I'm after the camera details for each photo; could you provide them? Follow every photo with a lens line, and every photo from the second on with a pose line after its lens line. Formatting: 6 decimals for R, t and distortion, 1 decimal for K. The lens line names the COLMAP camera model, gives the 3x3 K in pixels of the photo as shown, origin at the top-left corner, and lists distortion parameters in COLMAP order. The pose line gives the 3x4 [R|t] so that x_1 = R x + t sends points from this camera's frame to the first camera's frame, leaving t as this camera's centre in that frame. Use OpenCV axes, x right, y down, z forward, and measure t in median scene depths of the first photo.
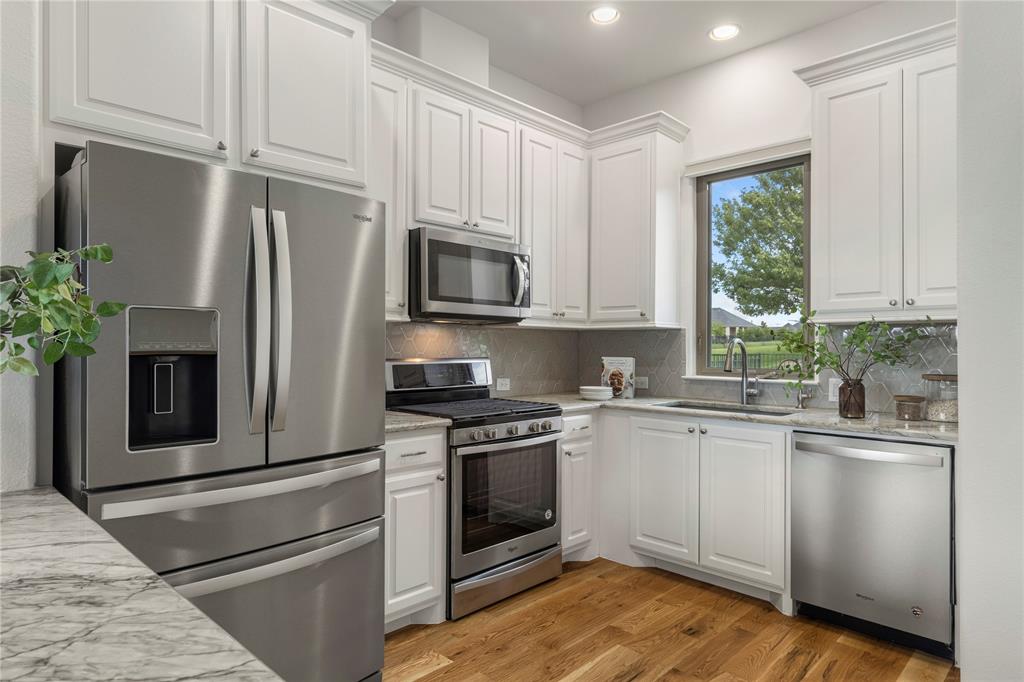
lens RADIAL K [[606.6, 0, 512.0], [0, 606.6, 341.0], [0, 0, 1]] dist [0.005063, 0.000607]
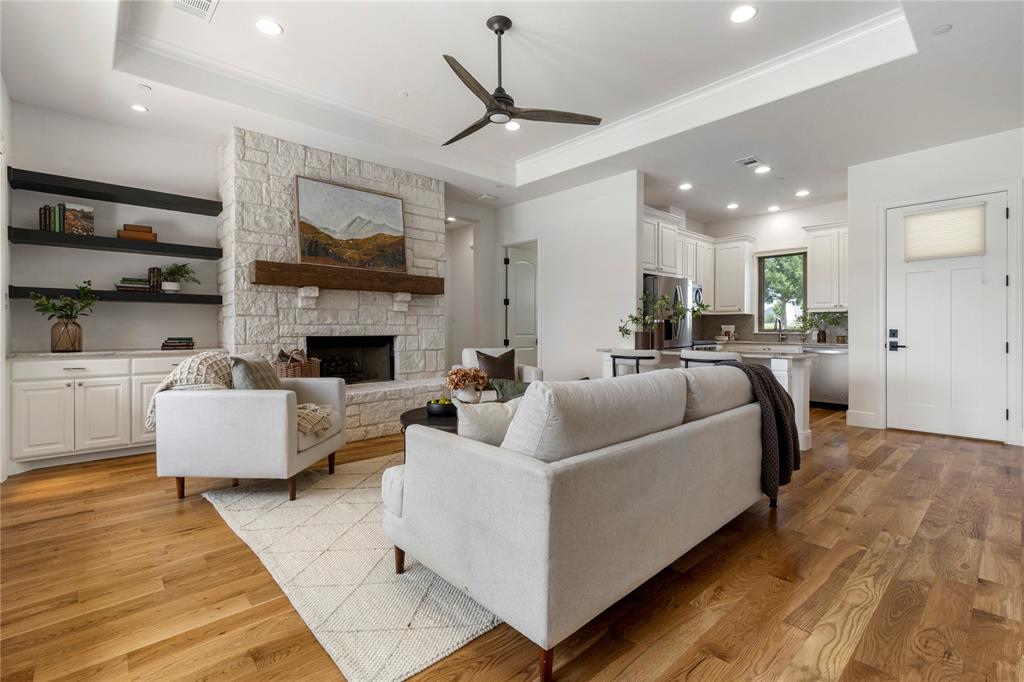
lens RADIAL K [[464.6, 0, 510.5], [0, 464.6, 329.2], [0, 0, 1]] dist [0.000080, -0.000127]
pose [[0.998288, -0.001856, -0.058457, -0.725927], [0.002423, 0.999951, 0.009629, 0.024232], [0.058436, -0.009755, 0.998243, -1.192463]]
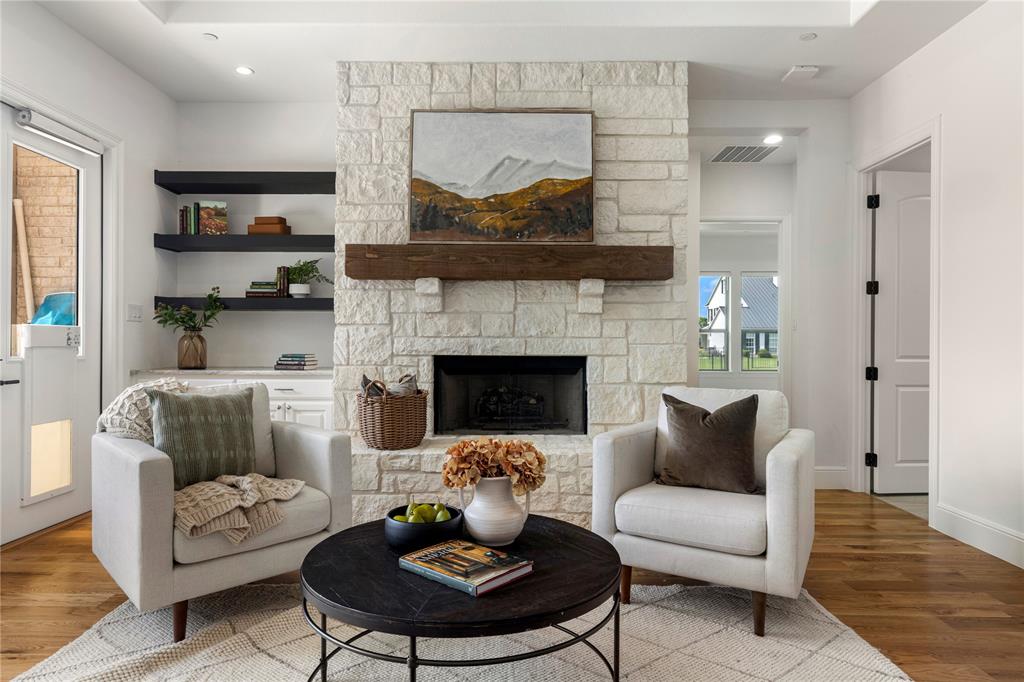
lens RADIAL K [[606.6, 0, 512.0], [0, 606.6, 341.0], [0, 0, 1]] dist [0.005063, 0.000607]
pose [[0.689460, 0.000015, -0.724324, -0.452046], [0.004801, 0.999978, 0.004590, 0.025351], [0.724308, -0.006642, 0.689445, -0.536126]]
